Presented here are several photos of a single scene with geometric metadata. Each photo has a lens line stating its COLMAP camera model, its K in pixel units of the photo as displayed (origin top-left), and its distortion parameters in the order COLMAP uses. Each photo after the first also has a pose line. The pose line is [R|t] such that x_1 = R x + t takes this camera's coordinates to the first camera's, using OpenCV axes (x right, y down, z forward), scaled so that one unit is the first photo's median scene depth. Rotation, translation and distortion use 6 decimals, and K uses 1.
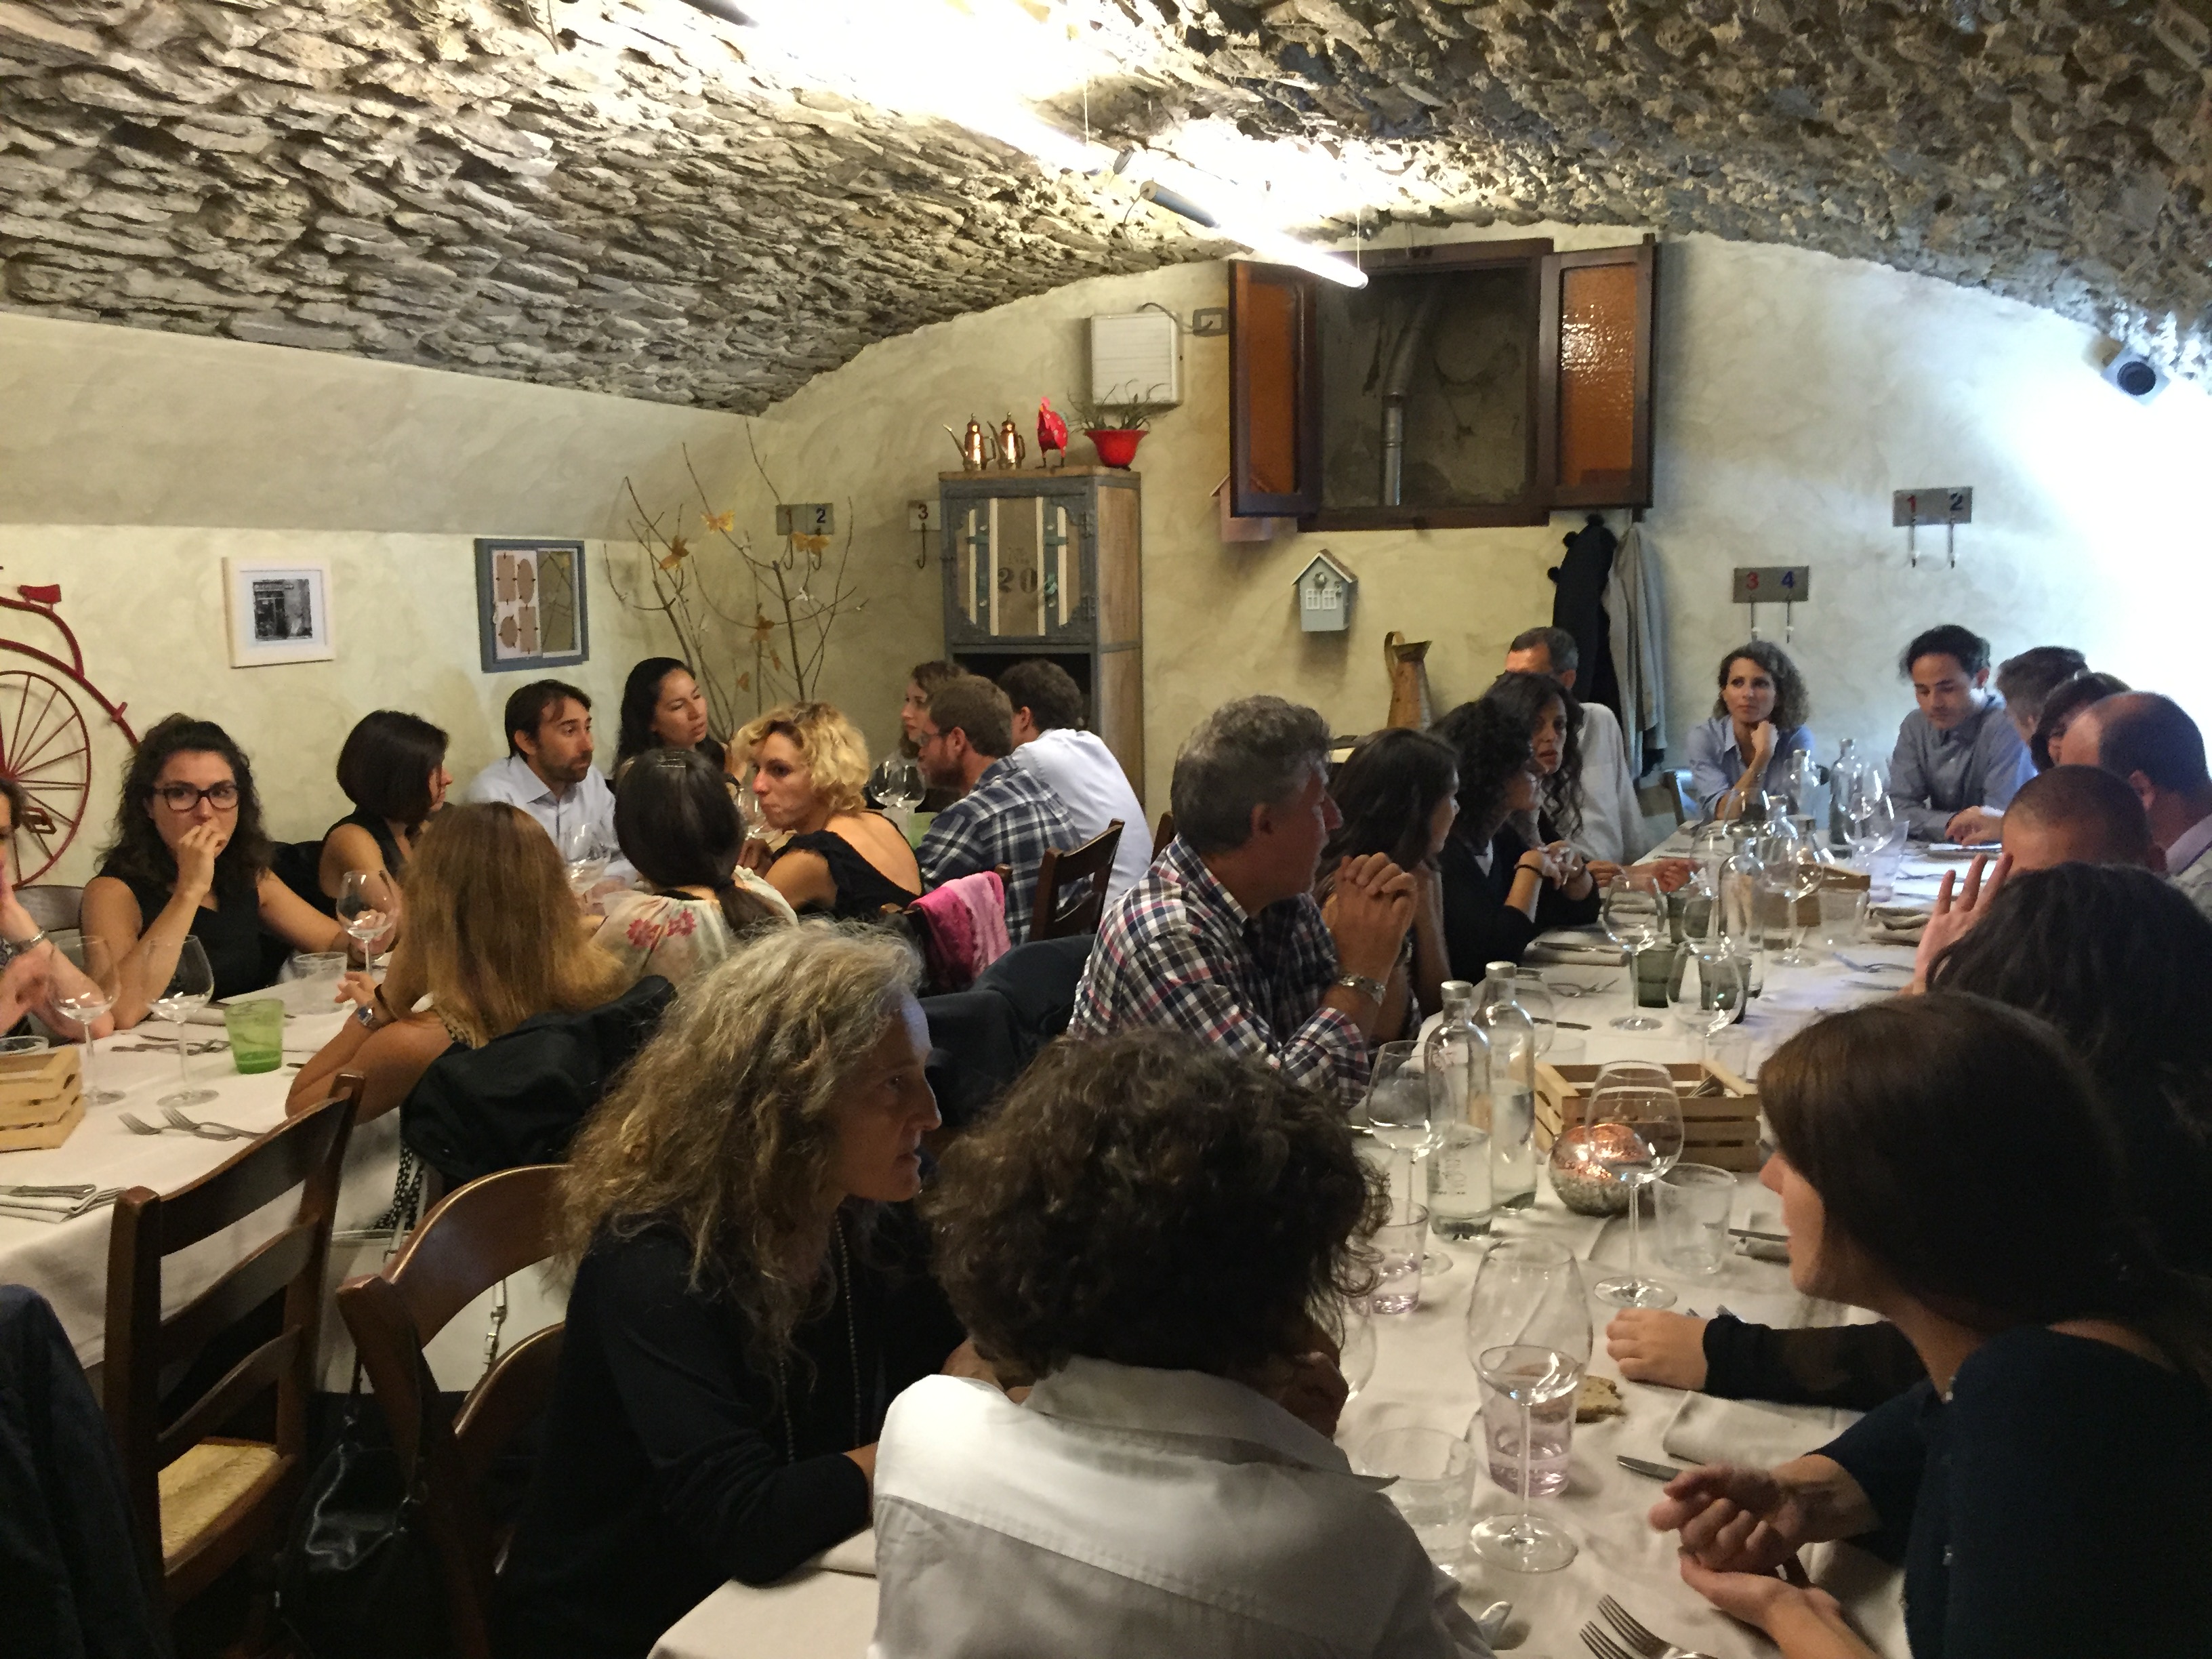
lens RADIAL K [[1758.0, 0, 1118.7], [0, 1758.0, 826.4], [0, 0, 1]] dist [0.041469, -0.074271]
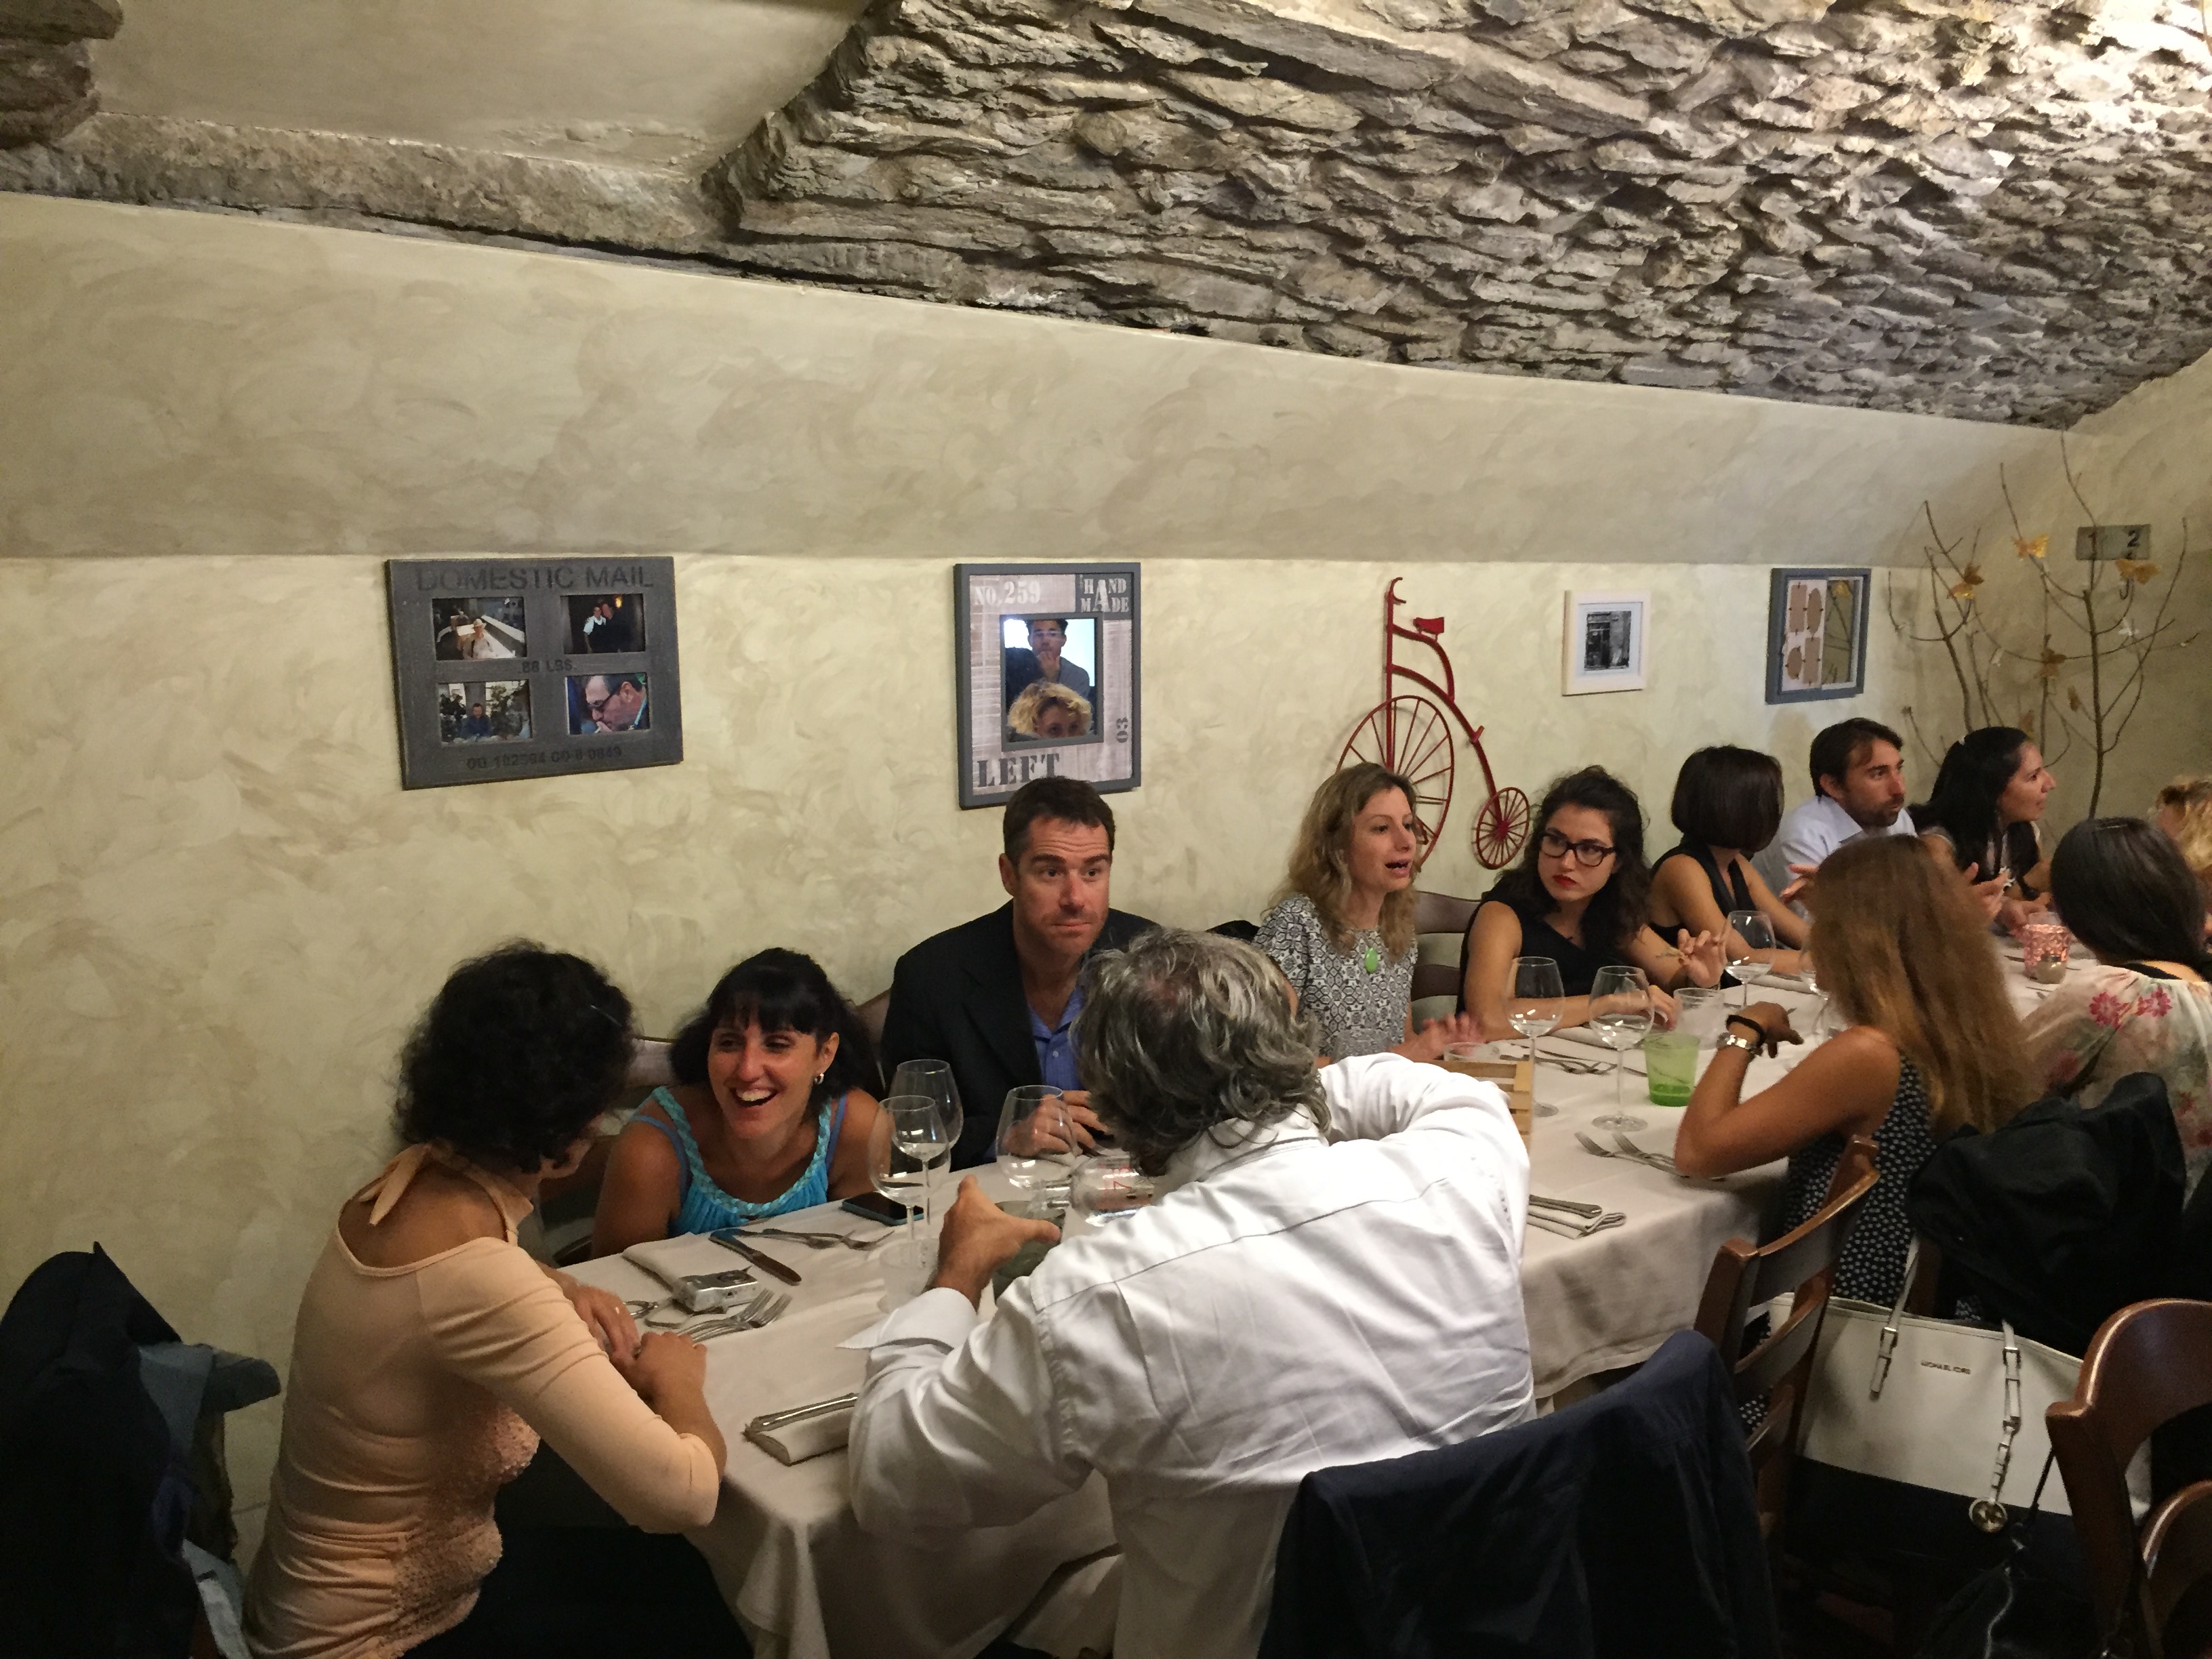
lens RADIAL K [[1758.0, 0, 1101.6], [0, 1758.0, 833.7], [0, 0, 1]] dist [0.041469, -0.074271]
pose [[0.867517, 0.071943, -0.492177, -0.181304], [-0.071203, 0.997256, 0.020268, -0.007670], [0.492285, 0.017462, 0.870259, -0.040818]]
